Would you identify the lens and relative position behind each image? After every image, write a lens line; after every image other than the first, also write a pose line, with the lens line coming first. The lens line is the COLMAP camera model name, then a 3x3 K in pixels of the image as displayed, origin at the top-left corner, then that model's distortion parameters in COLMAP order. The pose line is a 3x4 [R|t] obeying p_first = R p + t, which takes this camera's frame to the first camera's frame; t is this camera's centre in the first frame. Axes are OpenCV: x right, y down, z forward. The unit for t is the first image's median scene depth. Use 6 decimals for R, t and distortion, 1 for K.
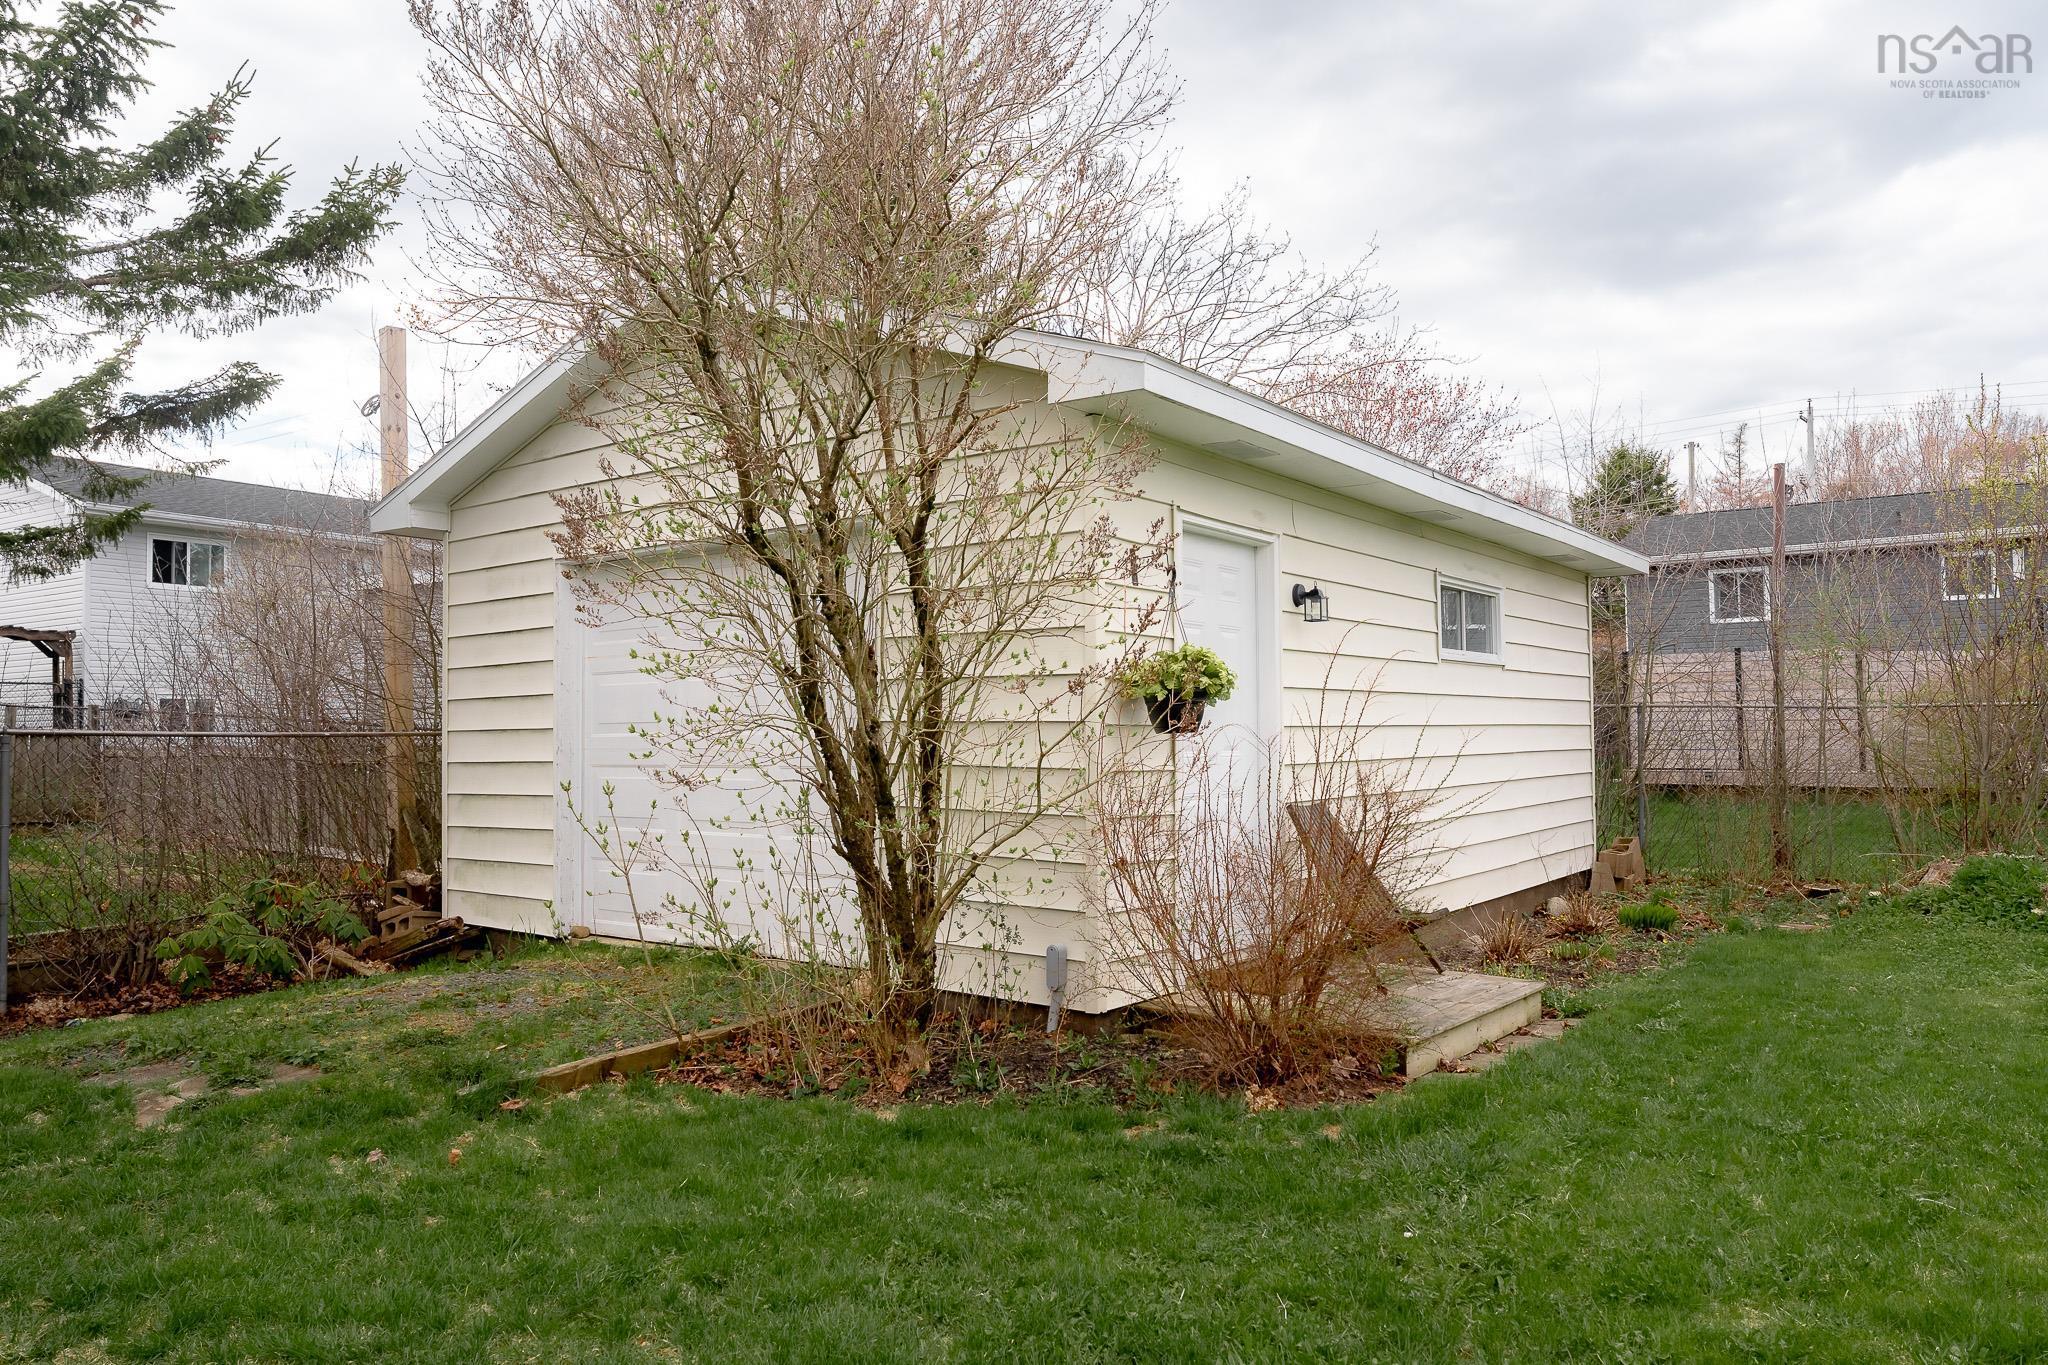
lens RADIAL K [[1343.6, 0, 1025.7], [0, 1343.6, 686.0], [0, 0, 1]] dist [0.005040, -0.000241]
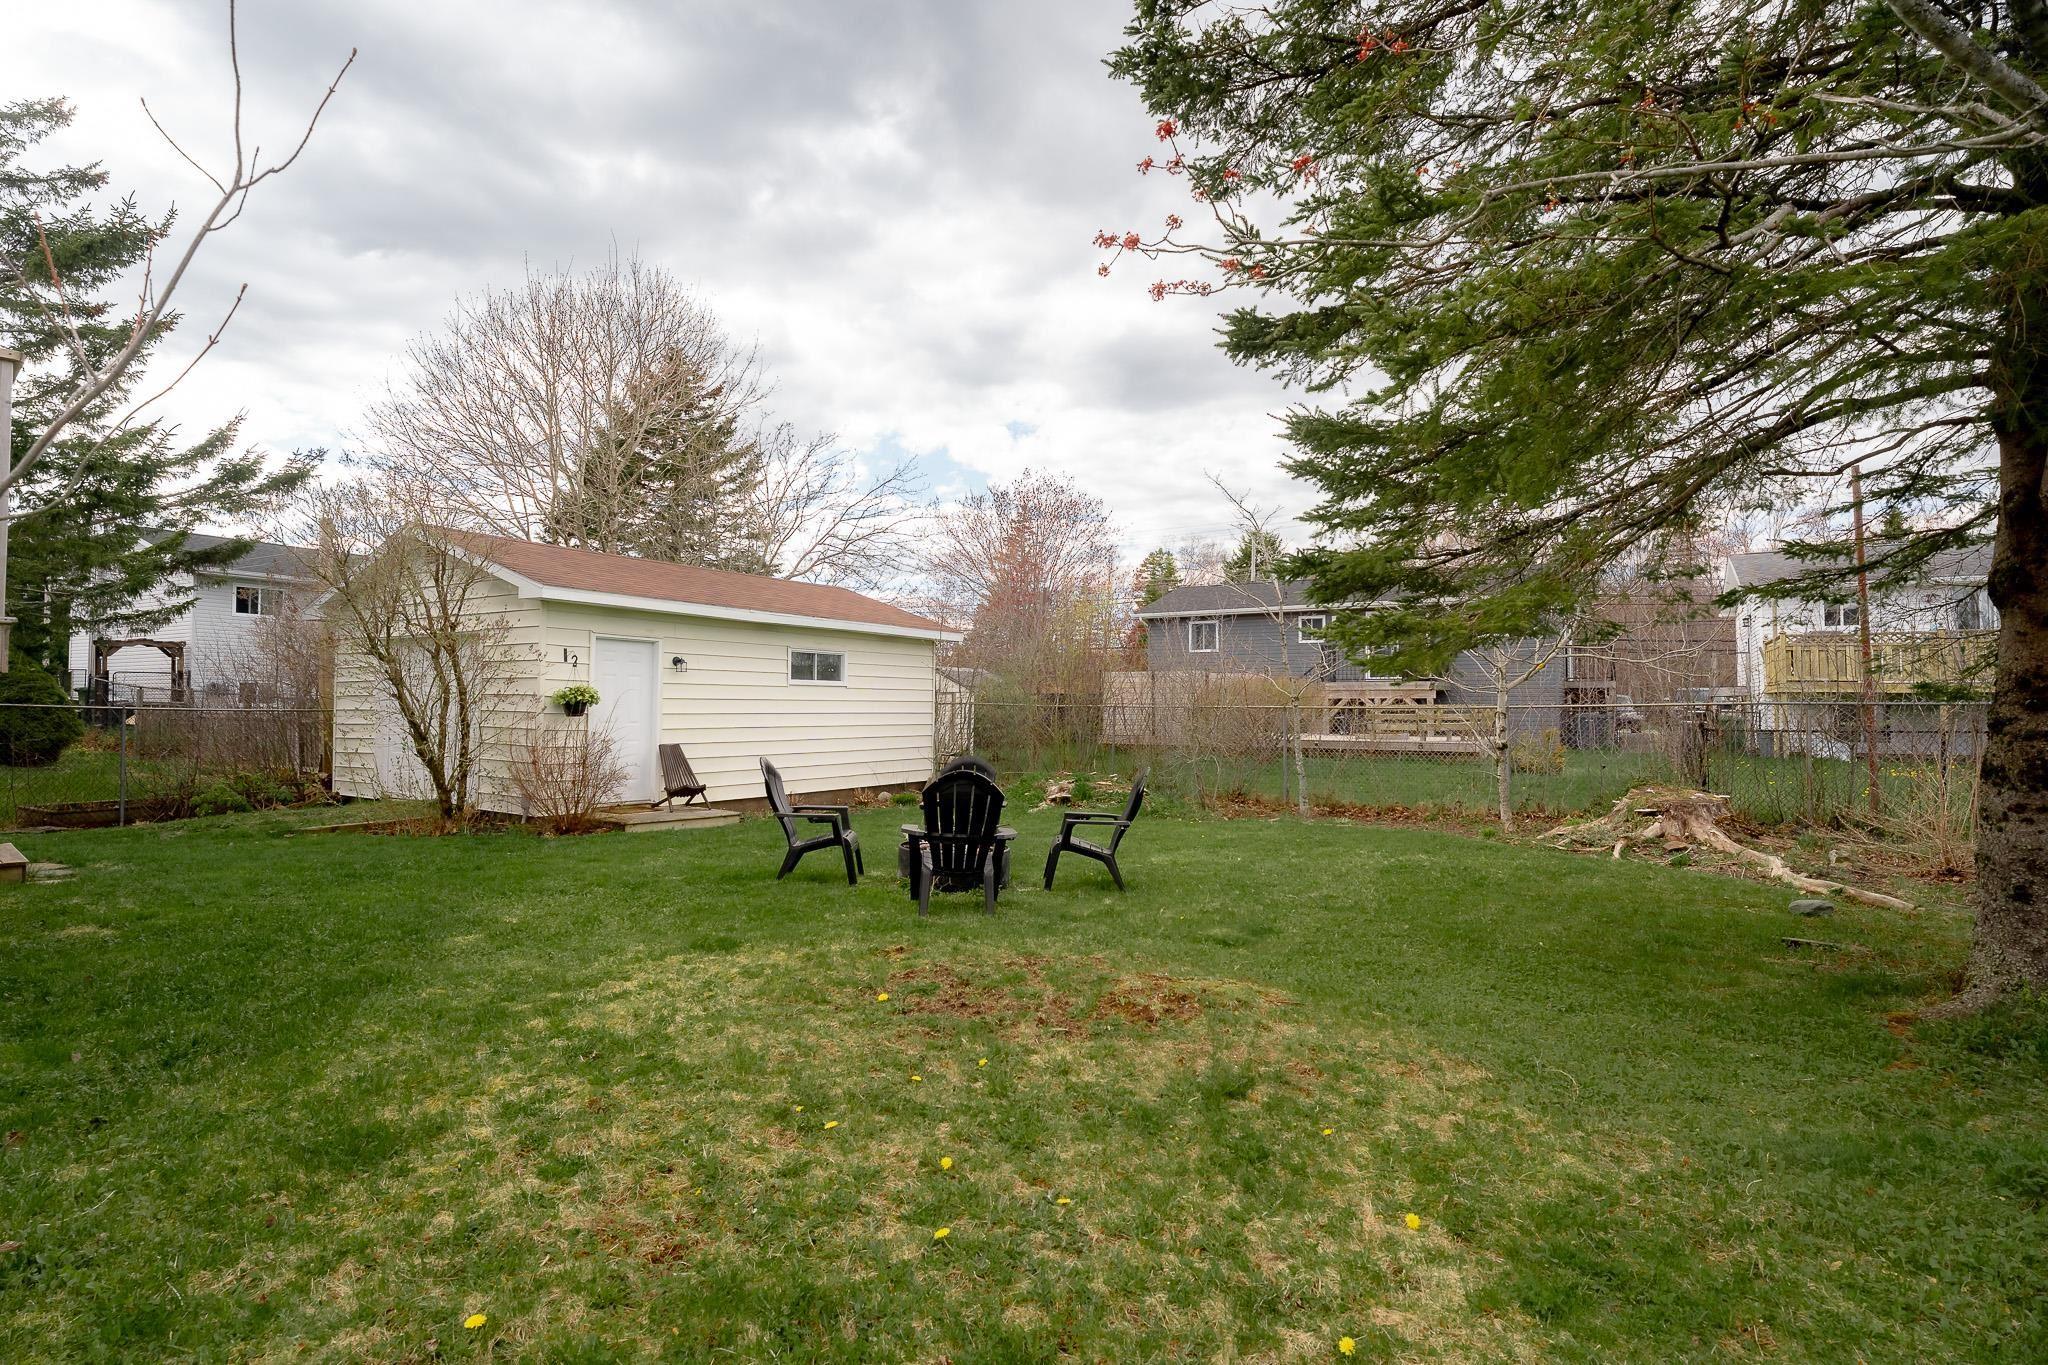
lens RADIAL K [[984.1, 0, 1027.3], [0, 984.1, 687.6], [0, 0, 1]] dist [0.000328, 0.000469]
pose [[0.997048, 0.015429, 0.075210, 0.581346], [-0.016485, 0.999774, 0.013447, -0.043583], [-0.074986, -0.014647, 0.997077, -0.704985]]
